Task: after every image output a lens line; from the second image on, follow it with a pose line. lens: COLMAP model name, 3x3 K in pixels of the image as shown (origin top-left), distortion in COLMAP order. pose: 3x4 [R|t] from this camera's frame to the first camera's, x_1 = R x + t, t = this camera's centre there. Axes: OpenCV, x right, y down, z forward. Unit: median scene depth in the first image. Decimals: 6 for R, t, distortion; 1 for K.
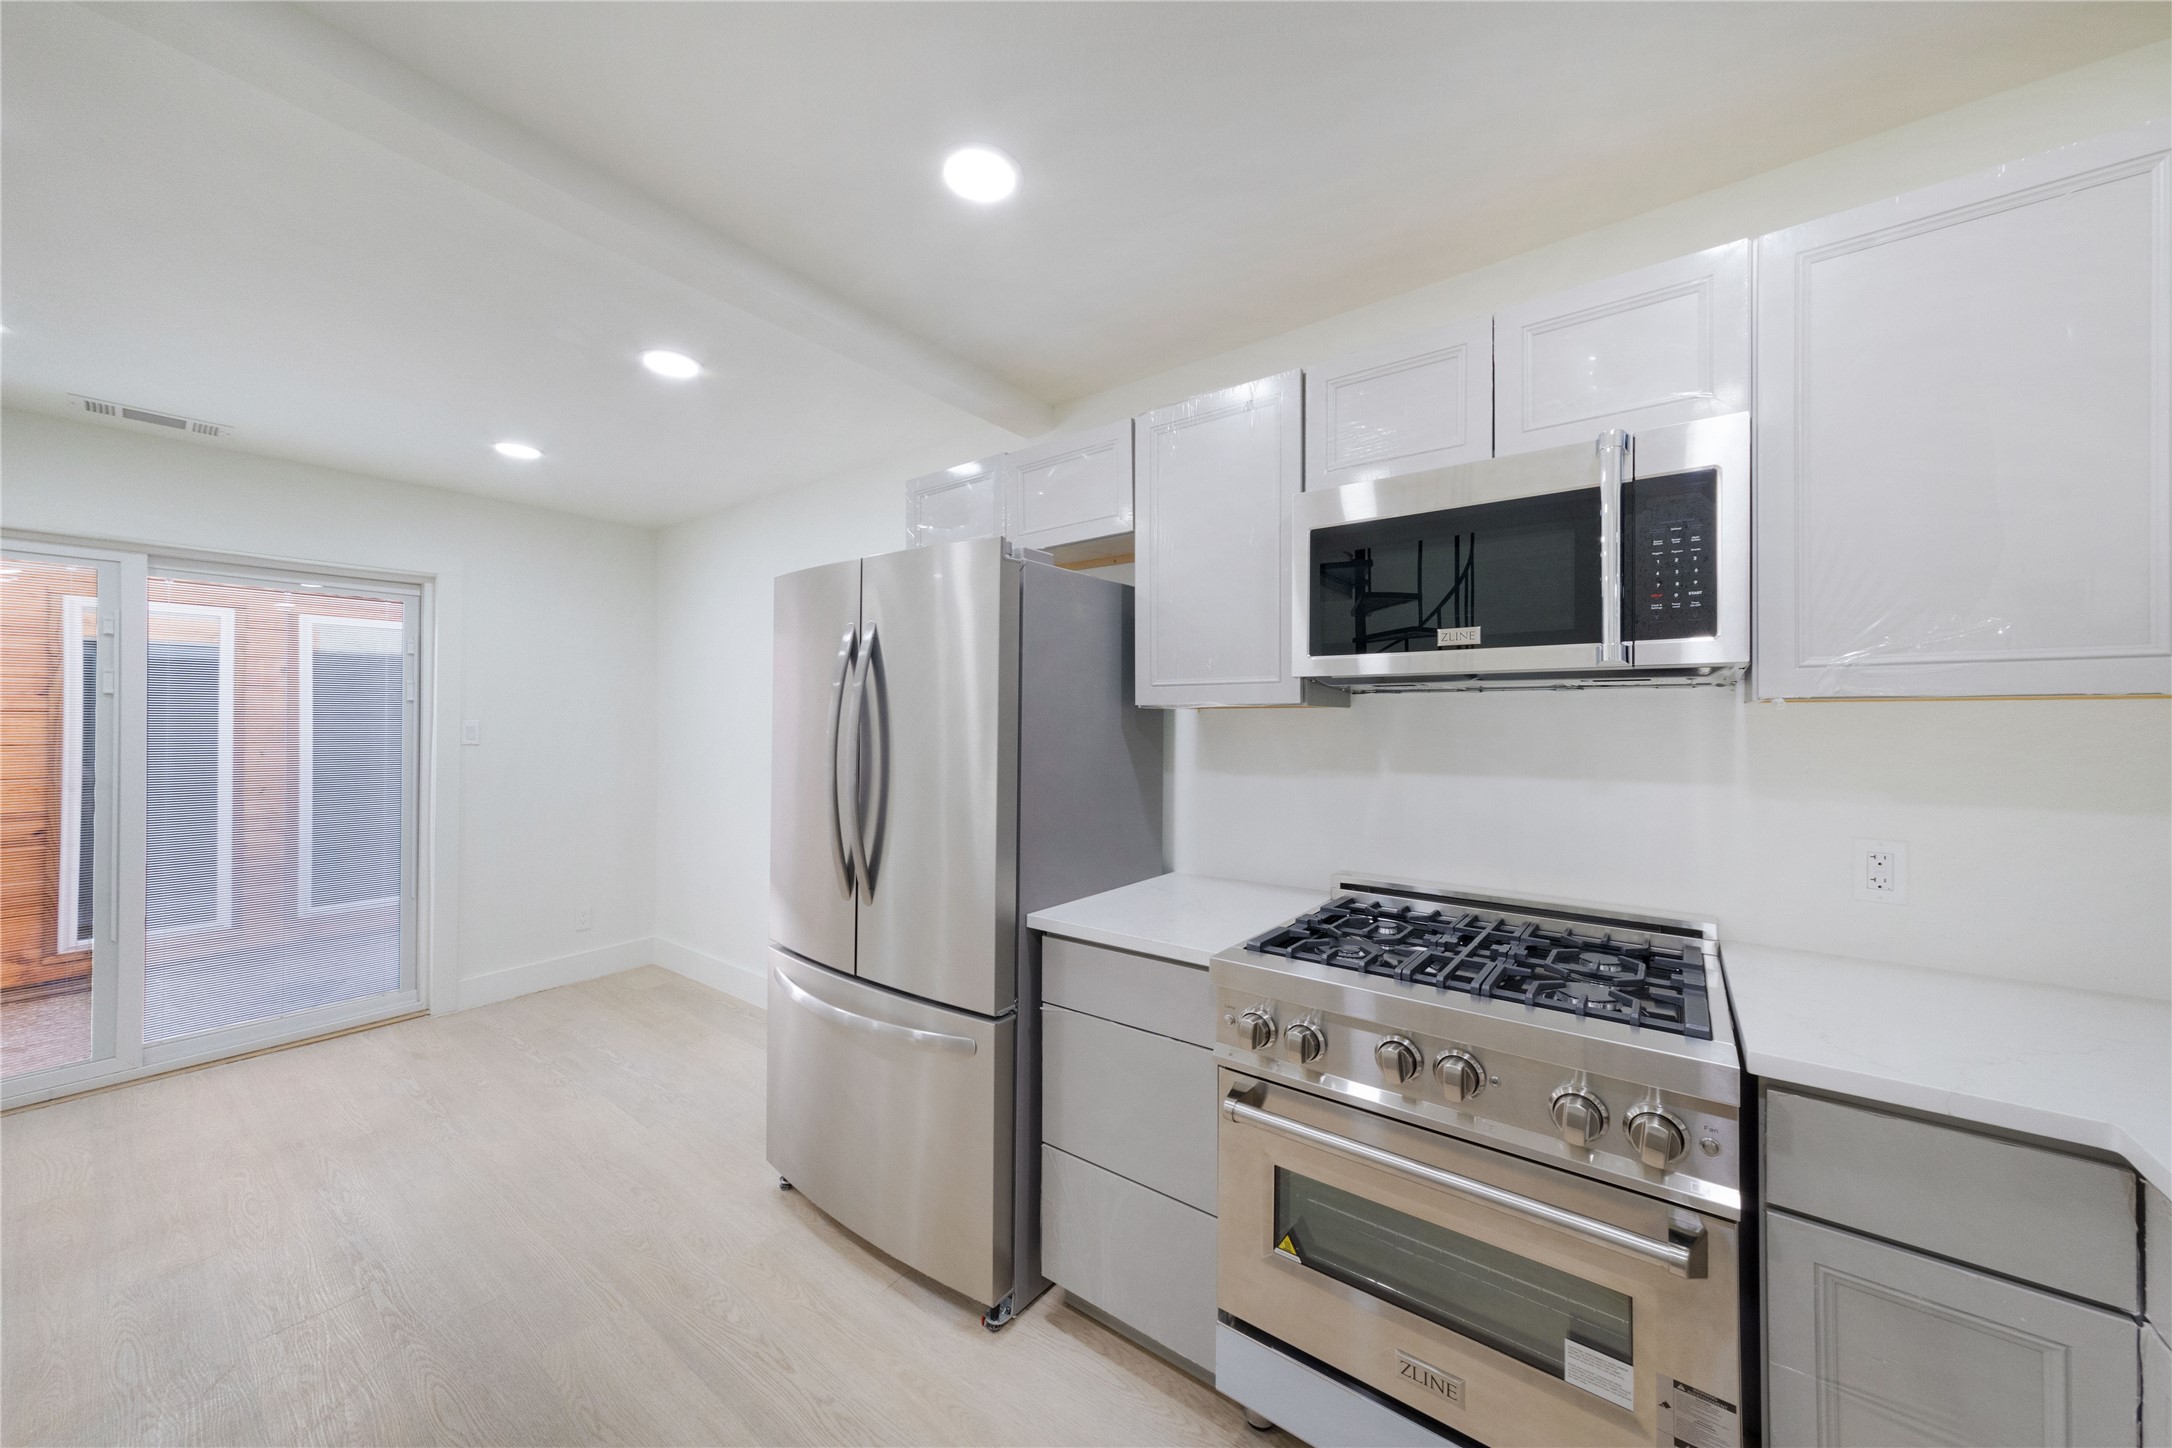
lens RADIAL K [[765.8, 0, 1085.7], [0, 765.8, 718.6], [0, 0, 1]] dist [0.001760, 0.001318]
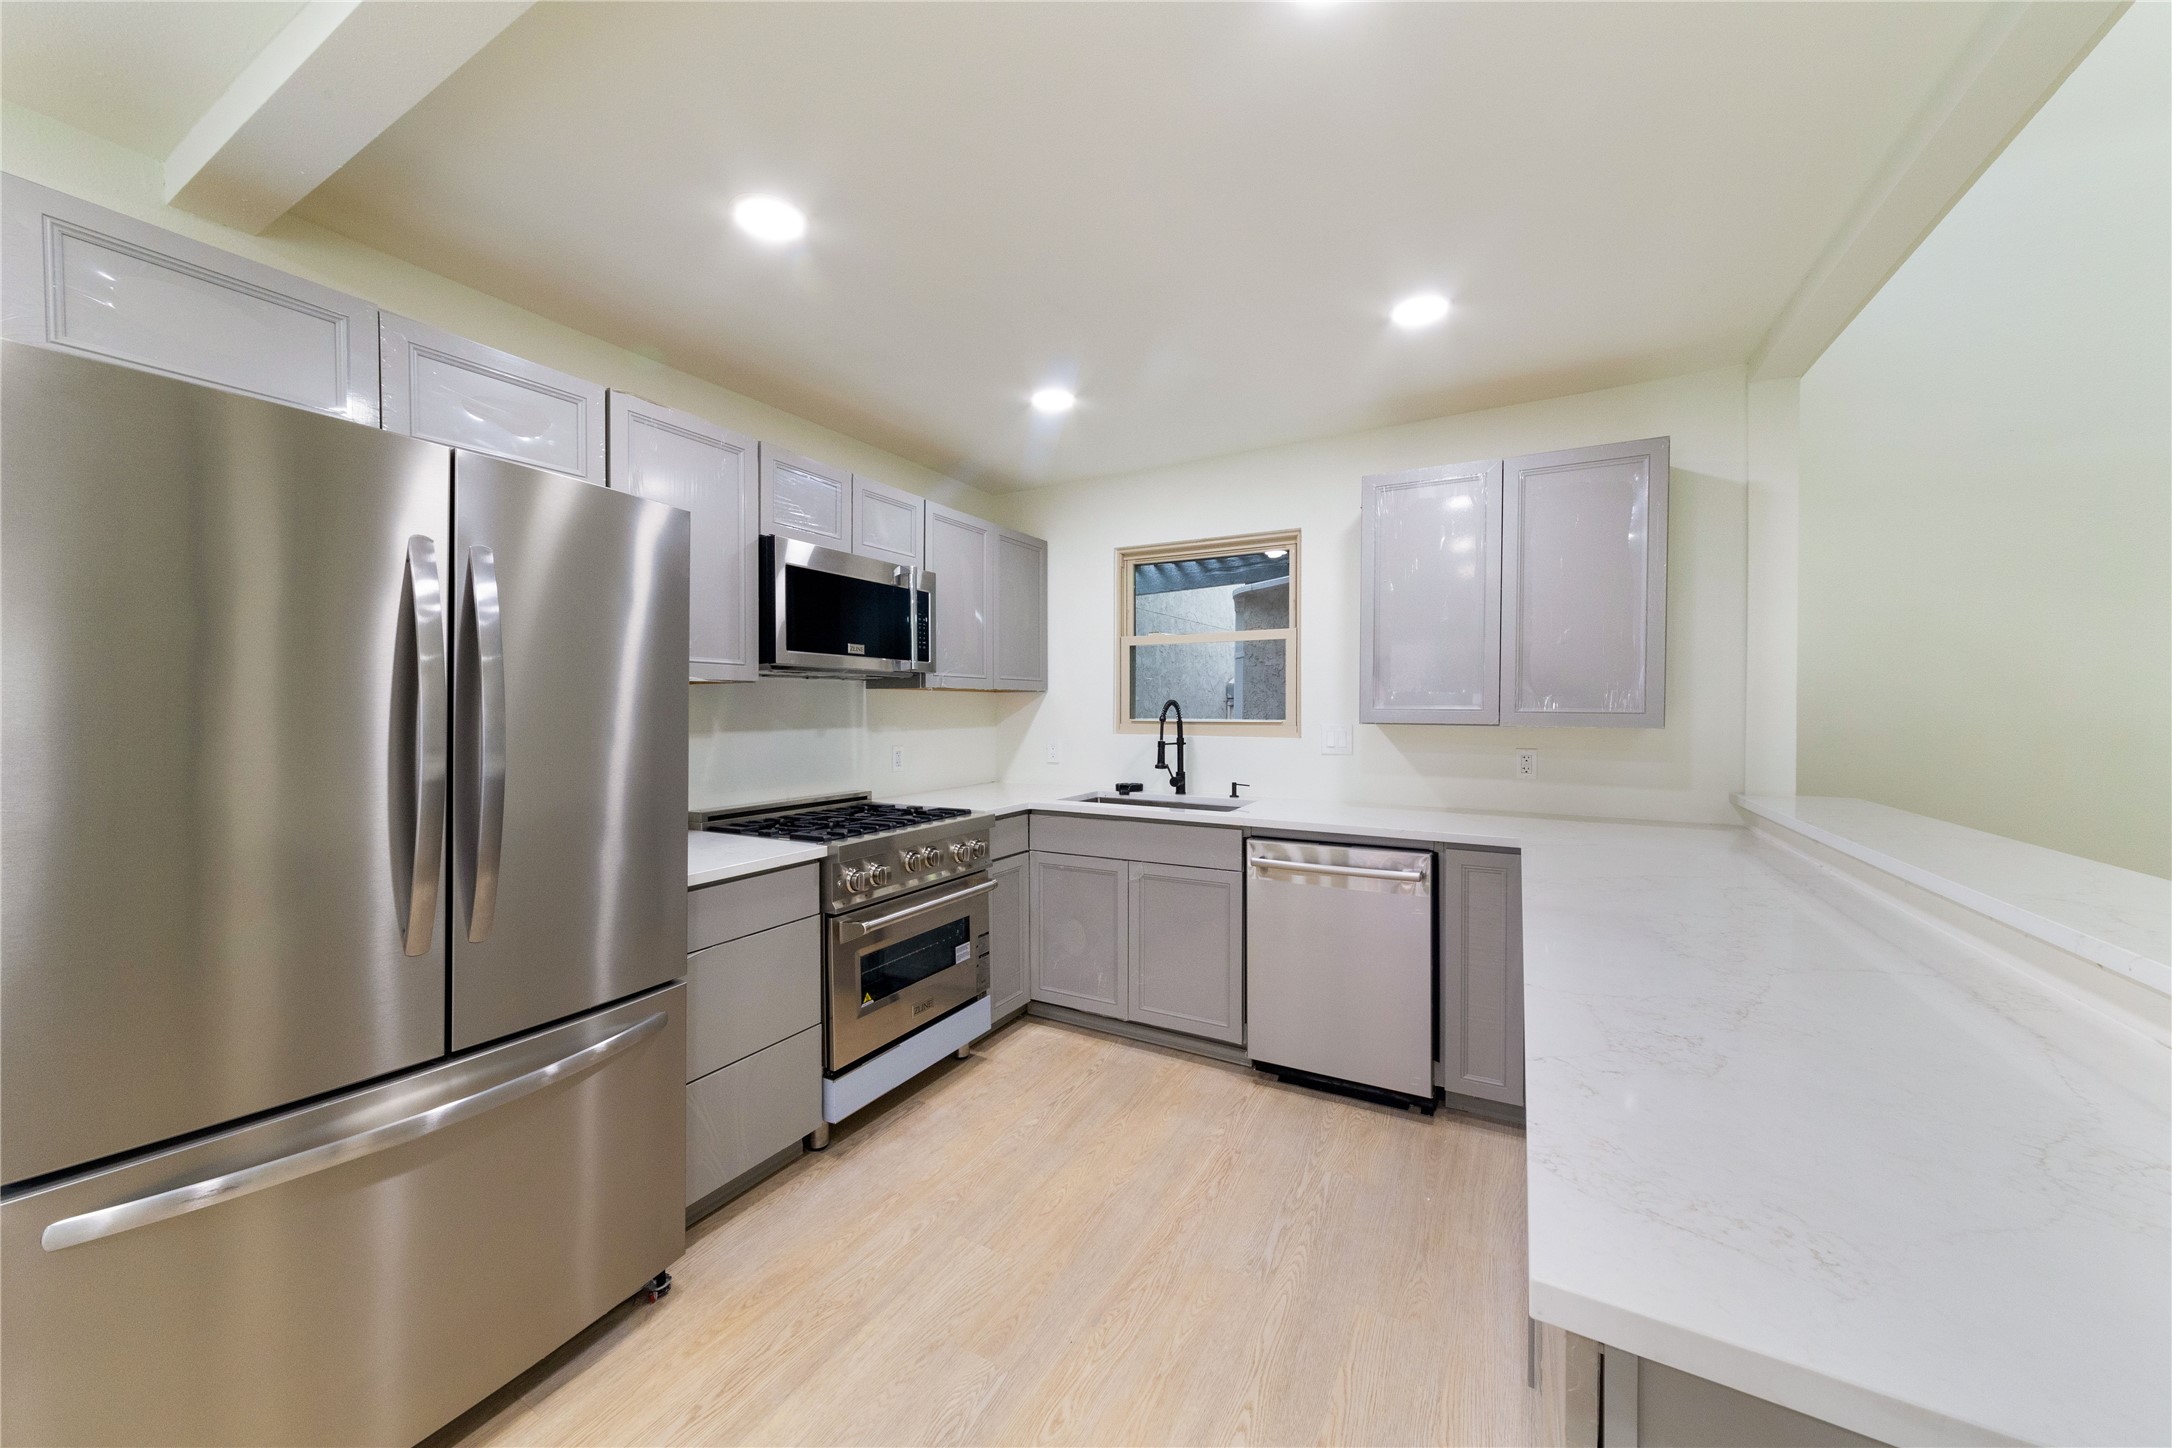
lens RADIAL K [[765.8, 0, 1085.7], [0, 765.8, 718.6], [0, 0, 1]] dist [0.001760, 0.001318]
pose [[-0.137076, -0.013993, 0.990462, -1.129869], [-0.004399, 0.999899, 0.013517, 0.025334], [-0.990551, -0.002504, -0.137123, 0.566384]]
